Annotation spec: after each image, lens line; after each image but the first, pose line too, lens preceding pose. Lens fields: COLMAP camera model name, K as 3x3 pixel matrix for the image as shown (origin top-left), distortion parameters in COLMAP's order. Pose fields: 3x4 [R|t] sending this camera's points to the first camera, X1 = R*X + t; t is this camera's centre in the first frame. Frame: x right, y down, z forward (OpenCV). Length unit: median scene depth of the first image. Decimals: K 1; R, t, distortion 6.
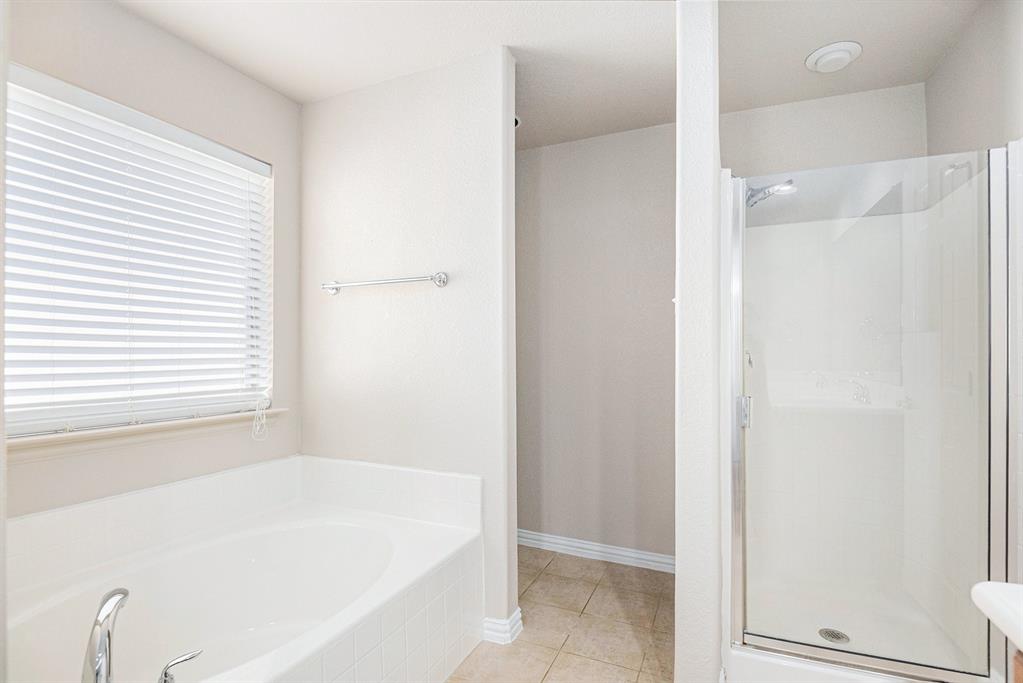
lens RADIAL K [[514.1, 0, 511.5], [0, 514.1, 341.5], [0, 0, 1]] dist [0.120924, -0.086797]
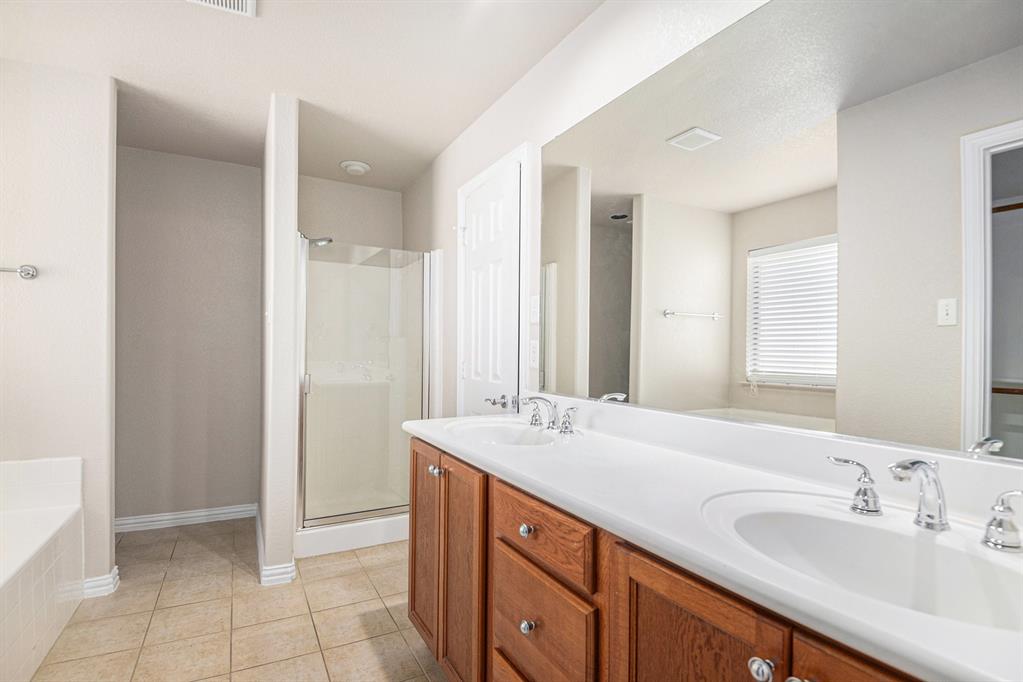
lens RADIAL K [[488.7, 0, 506.1], [0, 488.7, 345.4], [0, 0, 1]] dist [-0.002348, -0.029036]
pose [[0.640562, 0.000492, 0.767906, -0.250133], [-0.017201, 0.999758, 0.013707, -0.005278], [-0.767714, -0.021989, 0.640416, -0.323608]]
